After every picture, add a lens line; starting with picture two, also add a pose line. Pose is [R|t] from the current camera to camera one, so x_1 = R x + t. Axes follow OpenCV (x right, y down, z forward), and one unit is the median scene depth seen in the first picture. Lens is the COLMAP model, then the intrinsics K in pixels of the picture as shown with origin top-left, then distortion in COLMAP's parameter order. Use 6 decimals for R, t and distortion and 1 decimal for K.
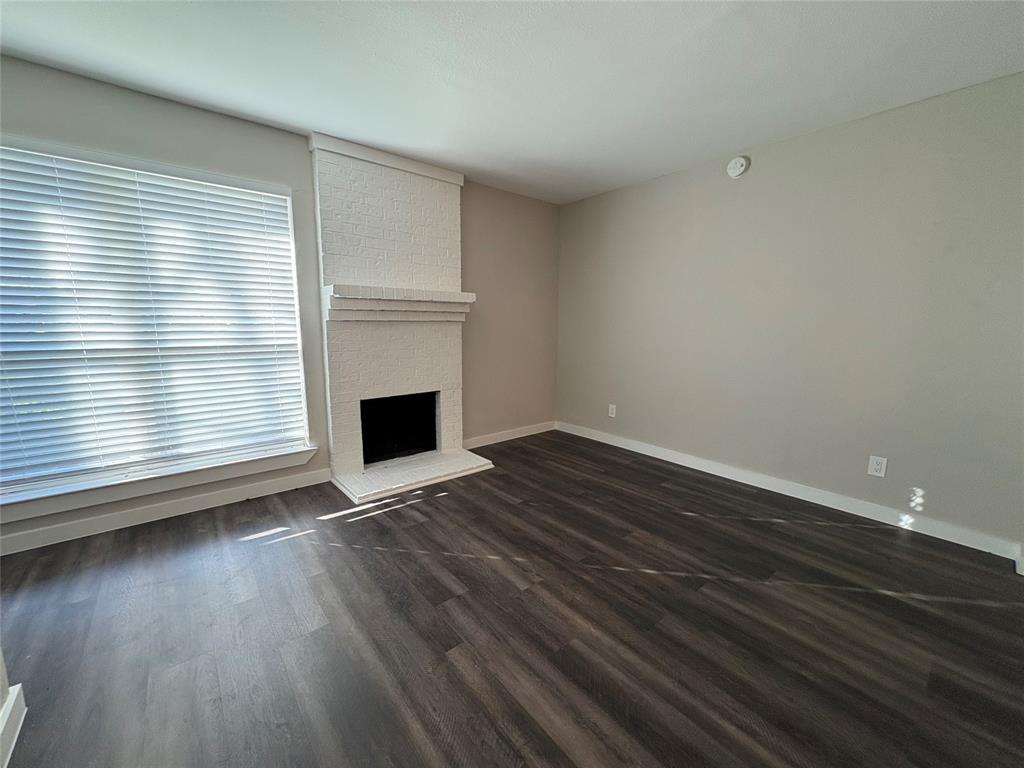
lens RADIAL K [[408.5, 0, 505.8], [0, 408.5, 381.5], [0, 0, 1]] dist [0.004663, 0.000559]
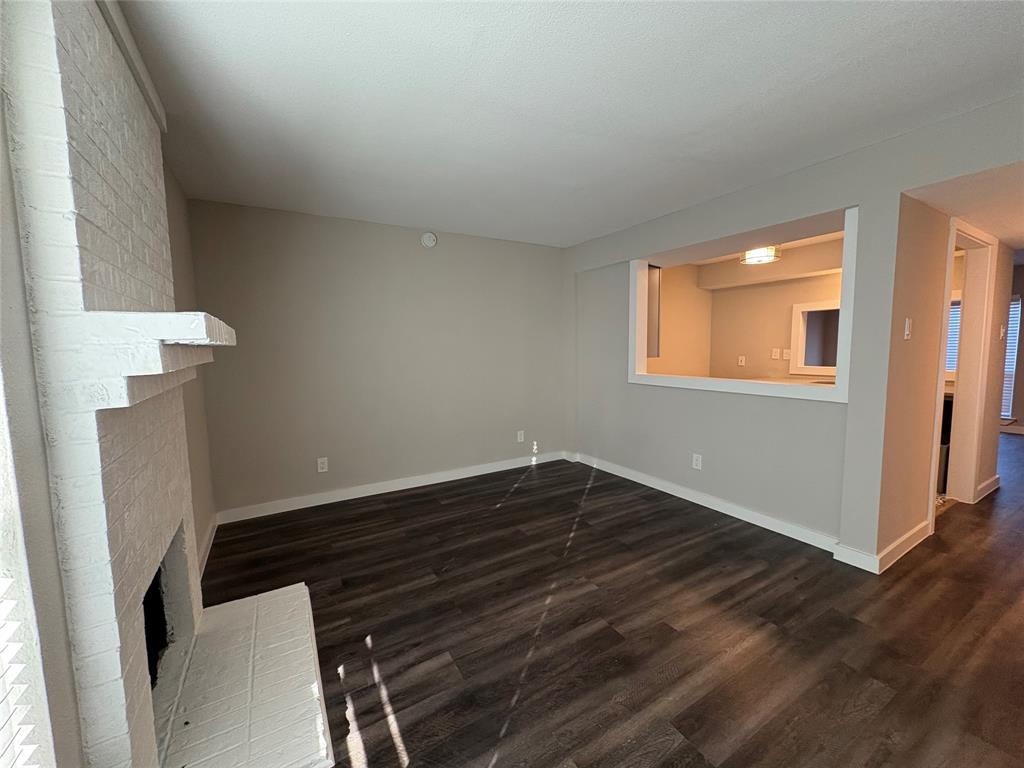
lens RADIAL K [[408.5, 0, 518.9], [0, 408.5, 385.7], [0, 0, 1]] dist [0.004663, 0.000559]
pose [[0.144486, -0.106884, 0.983717, -0.869722], [0.155926, 0.984188, 0.084033, -0.171801], [-0.977144, 0.141245, 0.158867, 0.733083]]
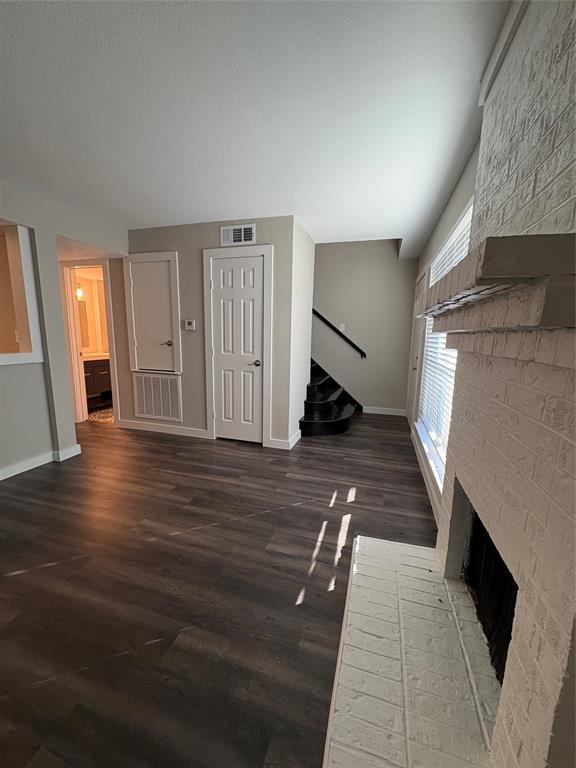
lens RADIAL K [[306.3, 0, 287.7], [0, 306.3, 386.7], [0, 0, 1]] dist [0.004663, 0.000559]
pose [[-0.830853, 0.066206, -0.552539, 0.148795], [-0.107133, 0.955295, 0.275561, -0.244134], [0.546082, 0.288146, -0.786617, 1.562390]]
